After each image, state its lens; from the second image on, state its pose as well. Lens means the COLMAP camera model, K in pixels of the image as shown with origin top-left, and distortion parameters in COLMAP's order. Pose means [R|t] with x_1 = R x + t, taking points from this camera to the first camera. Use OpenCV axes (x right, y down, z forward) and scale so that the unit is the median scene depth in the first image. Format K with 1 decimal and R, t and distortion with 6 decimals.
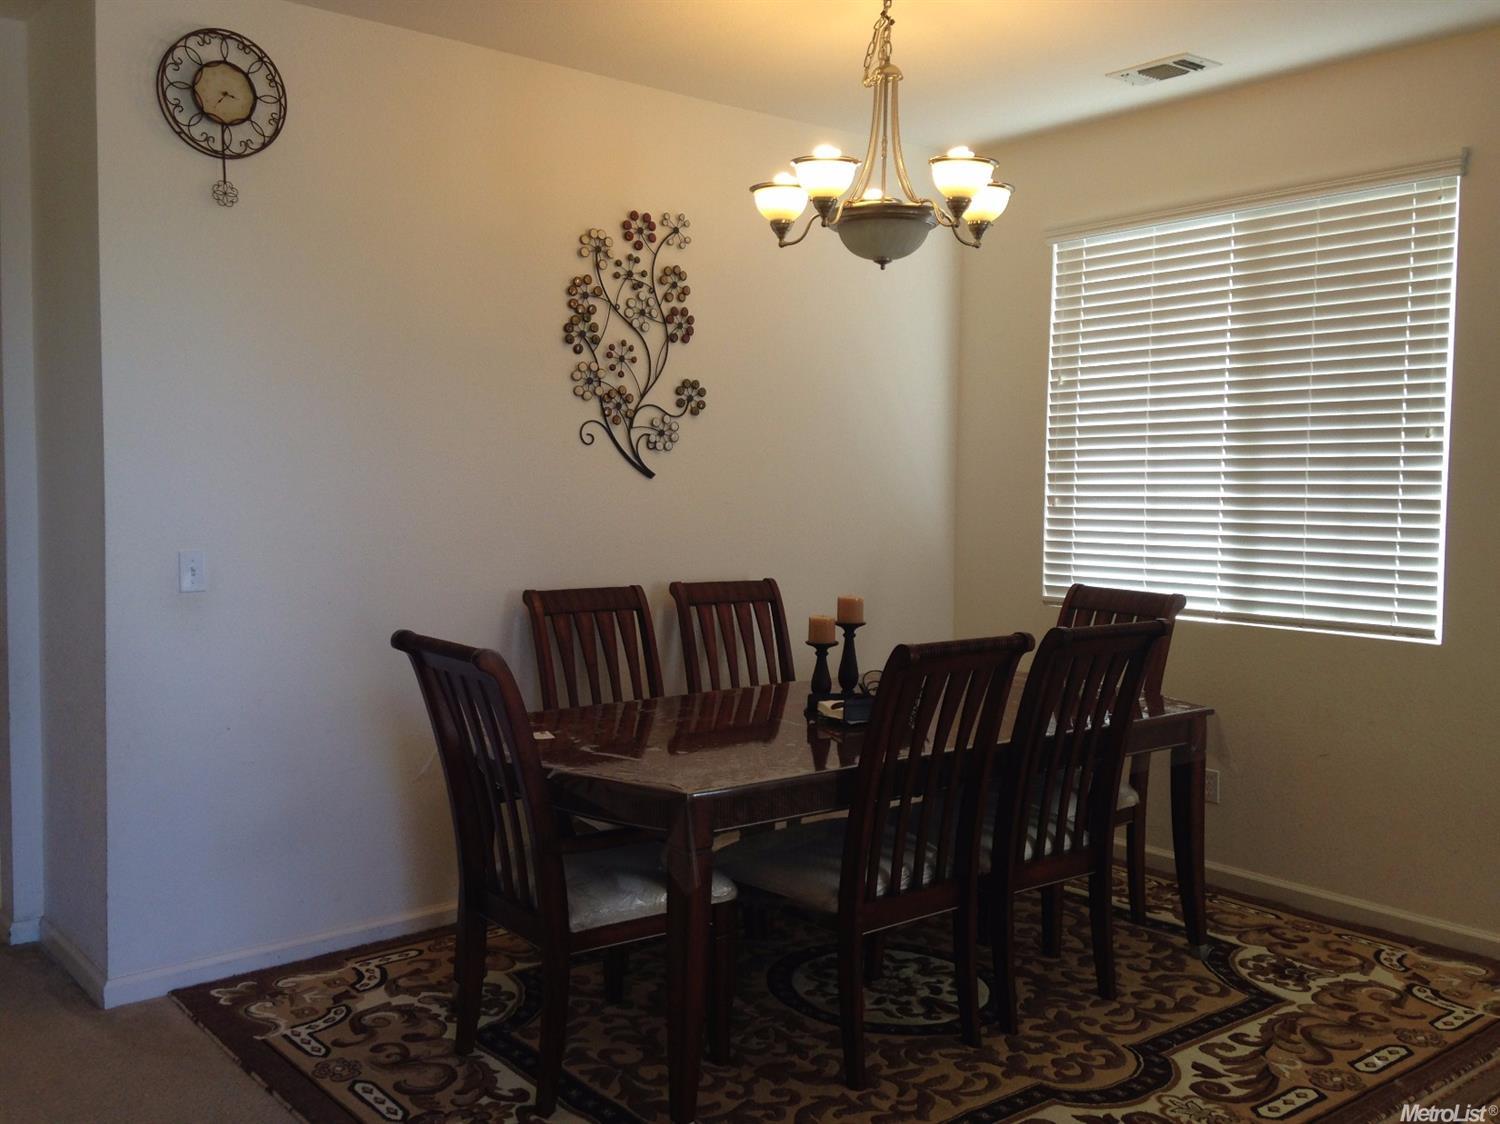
lens RADIAL K [[1344.9, 0, 755.5], [0, 1344.9, 551.4], [0, 0, 1]] dist [0.191958, -0.287573]
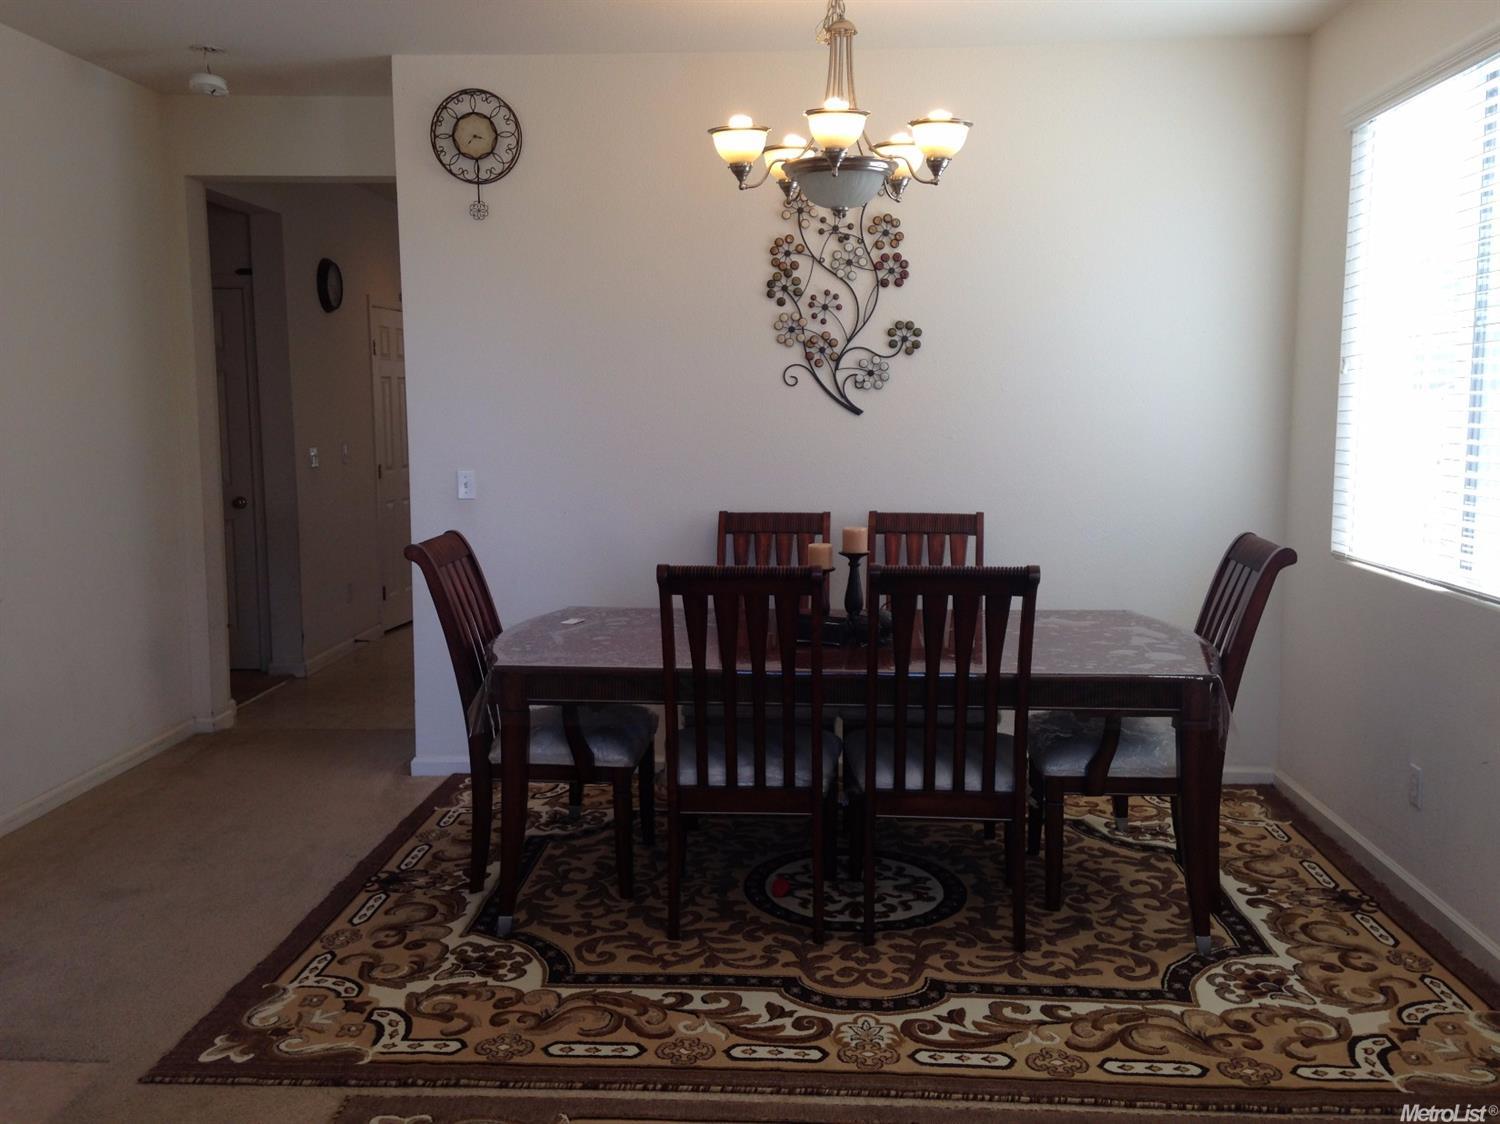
lens RADIAL K [[1344.9, 0, 755.5], [0, 1344.9, 551.4], [0, 0, 1]] dist [0.191958, -0.287573]
pose [[0.744384, 0.063682, -0.664709, 0.648949], [-0.028610, 0.997570, 0.063532, -0.012107], [0.667139, -0.028275, 0.744396, 0.137895]]
